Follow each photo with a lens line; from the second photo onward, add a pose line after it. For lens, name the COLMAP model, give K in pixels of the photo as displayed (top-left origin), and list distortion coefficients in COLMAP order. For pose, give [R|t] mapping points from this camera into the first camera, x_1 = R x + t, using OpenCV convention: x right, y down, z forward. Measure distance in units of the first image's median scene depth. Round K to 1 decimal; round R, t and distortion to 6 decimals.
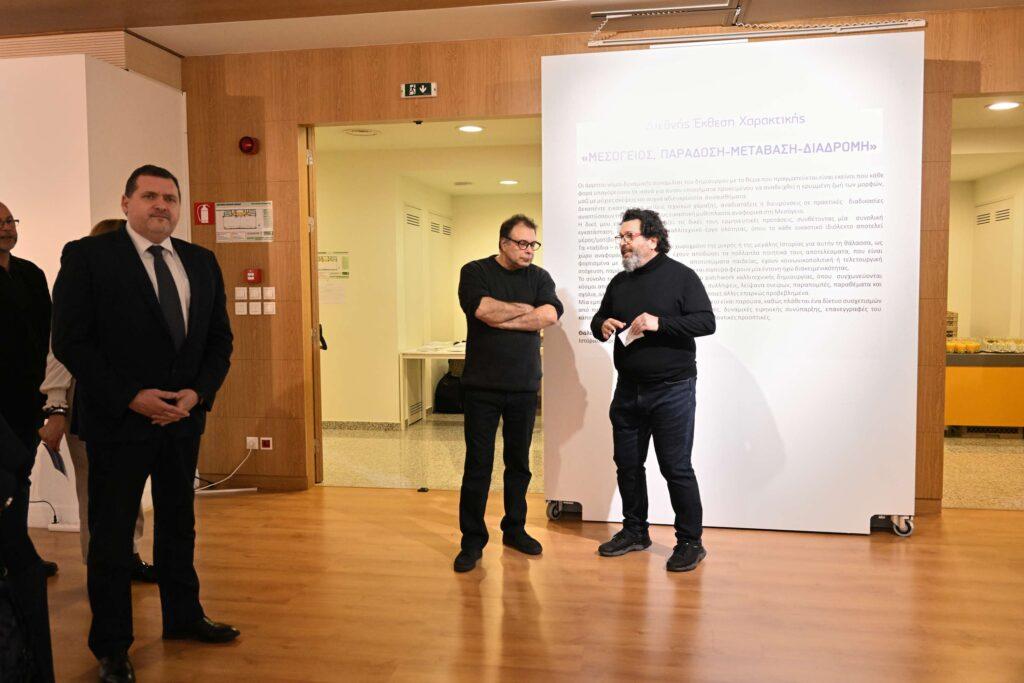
lens RADIAL K [[819.6, 0, 513.7], [0, 819.6, 339.4], [0, 0, 1]] dist [-0.027324, 0.015842]
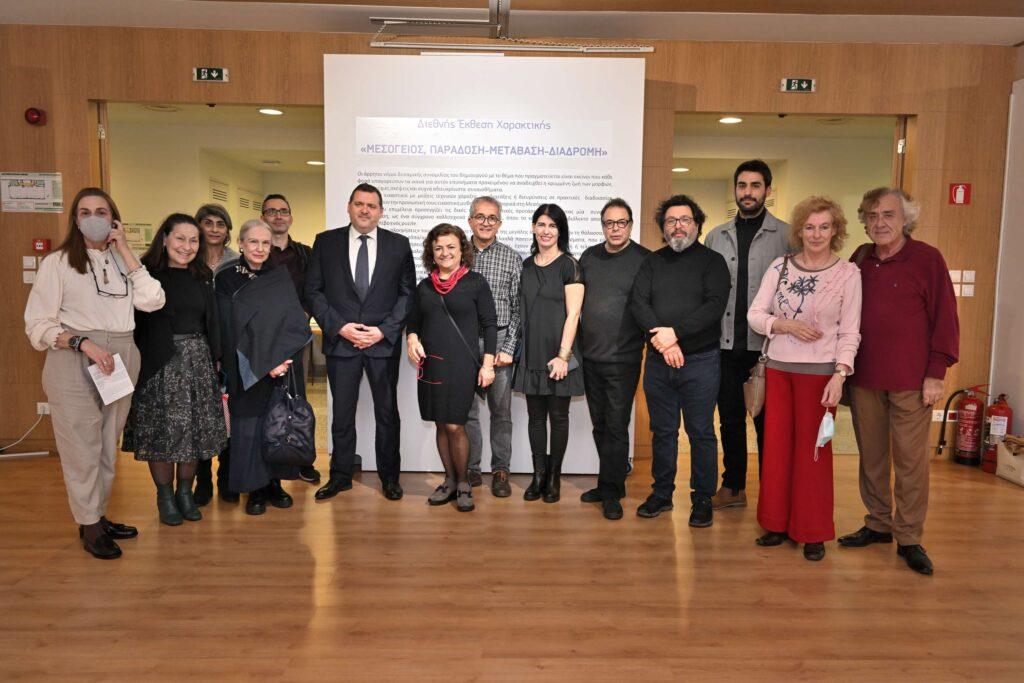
lens RADIAL K [[790.5, 0, 511.9], [0, 790.5, 345.4], [0, 0, 1]] dist [0.004516, -0.009631]
pose [[0.978914, 0.002889, 0.204250, 0.066237], [-0.010884, 0.999217, 0.038030, 0.003650], [-0.203980, -0.039451, 0.978180, -0.113292]]
